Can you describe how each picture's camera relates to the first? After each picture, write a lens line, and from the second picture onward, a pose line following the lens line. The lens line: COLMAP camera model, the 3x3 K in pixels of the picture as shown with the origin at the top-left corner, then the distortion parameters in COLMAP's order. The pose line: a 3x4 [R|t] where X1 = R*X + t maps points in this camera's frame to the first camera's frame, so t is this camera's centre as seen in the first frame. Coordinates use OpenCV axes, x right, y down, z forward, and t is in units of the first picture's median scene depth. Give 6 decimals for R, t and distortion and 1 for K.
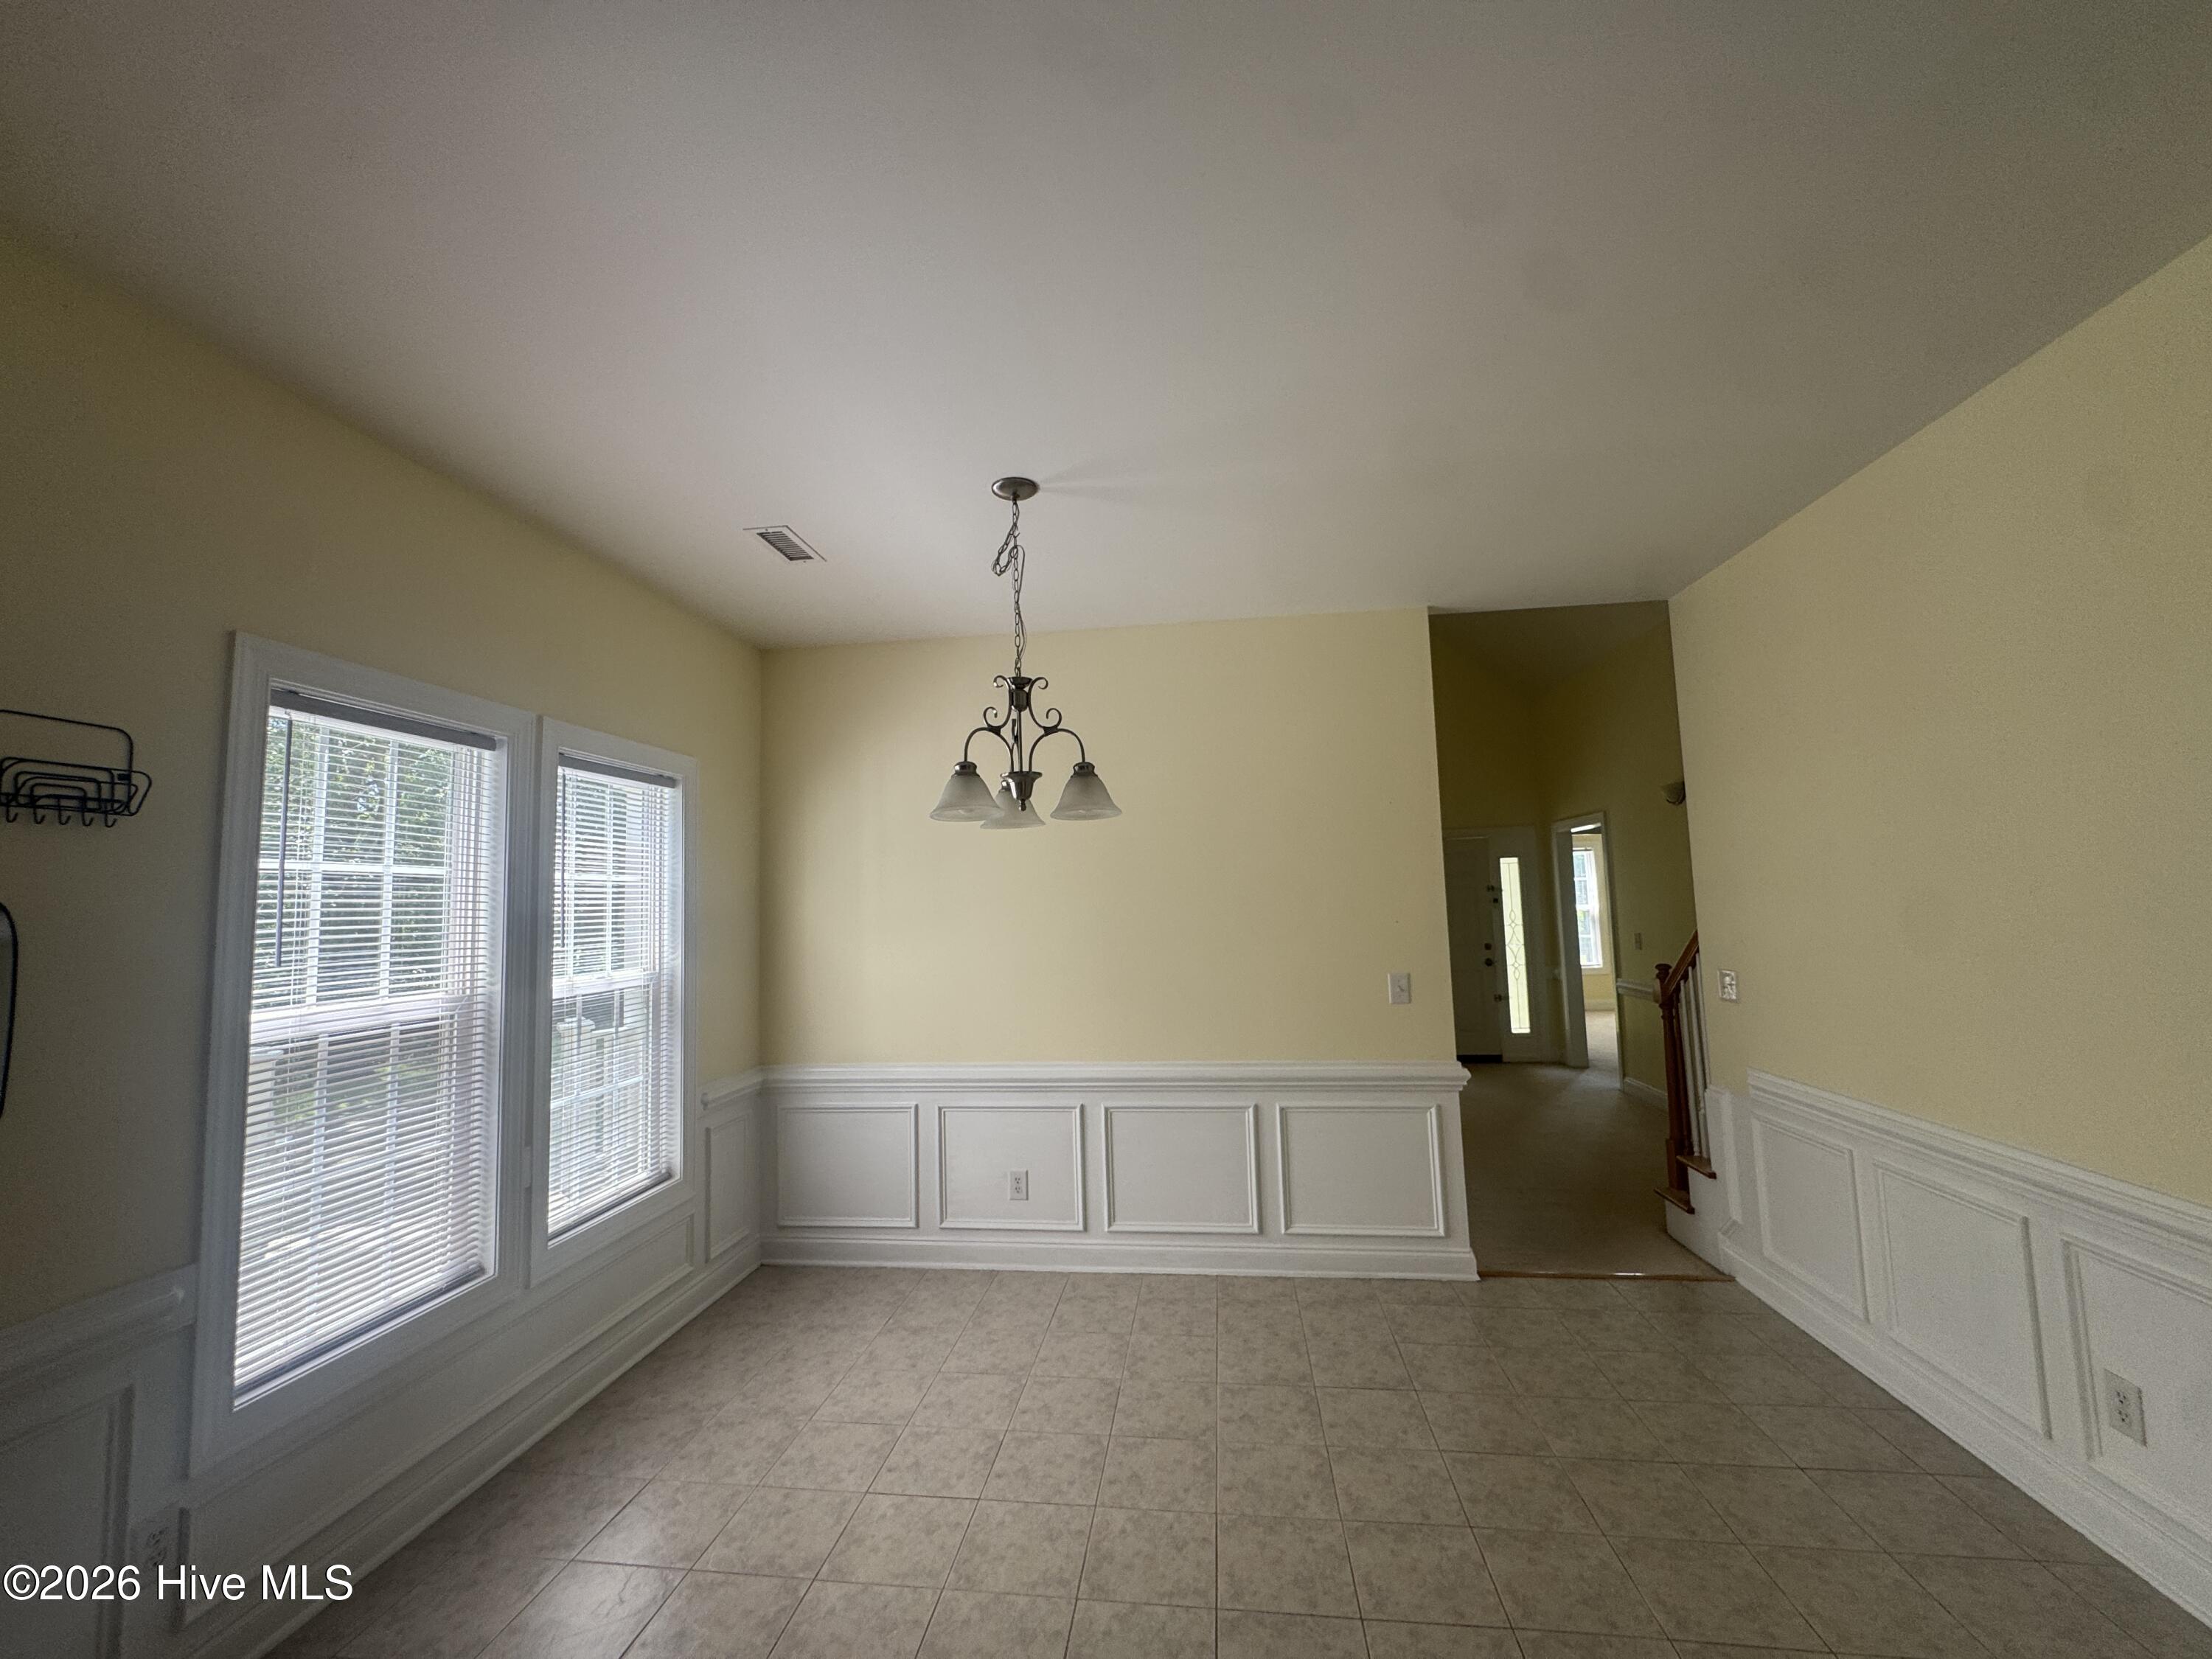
lens RADIAL K [[889.7, 0, 1101.2], [0, 889.7, 830.1], [0, 0, 1]] dist [-0.000214, 0.000266]
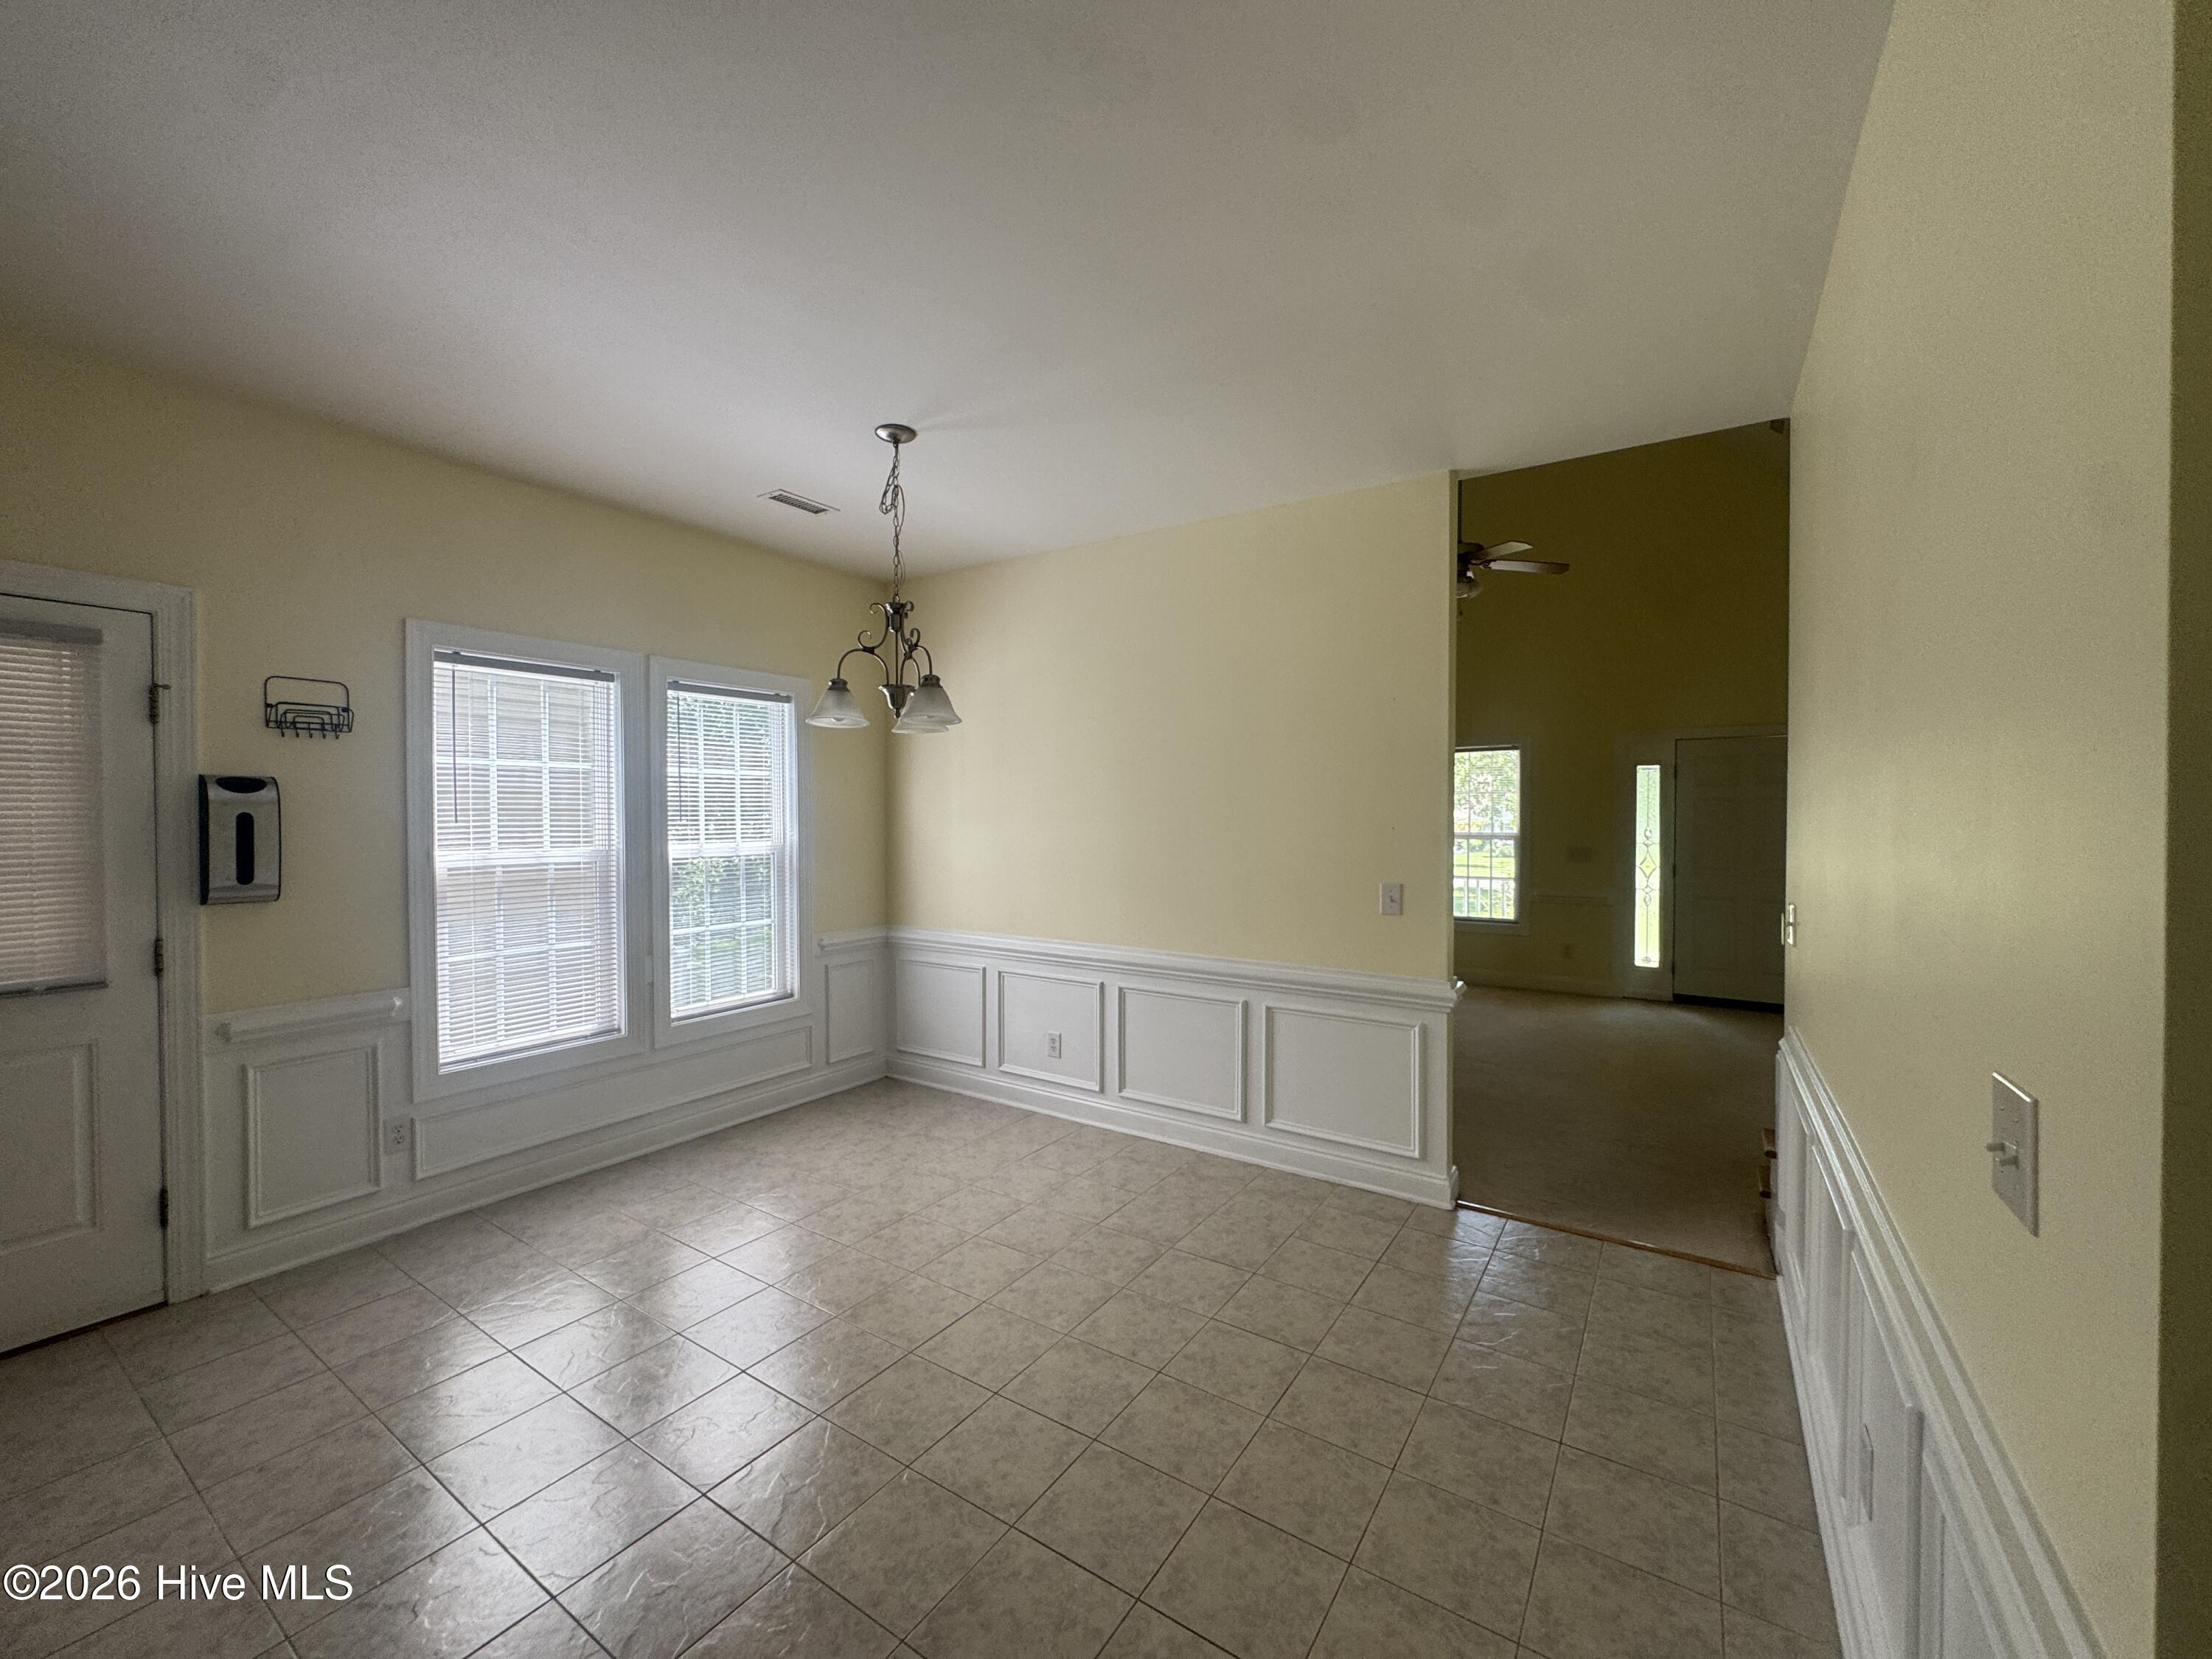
lens RADIAL K [[889.7, 0, 1101.2], [0, 889.7, 830.1], [0, 0, 1]] dist [-0.000214, 0.000266]
pose [[0.894329, 0.037559, -0.445830, 0.541967], [0.011713, 0.994163, 0.107249, 0.002104], [0.447256, -0.101138, 0.888669, 0.042755]]
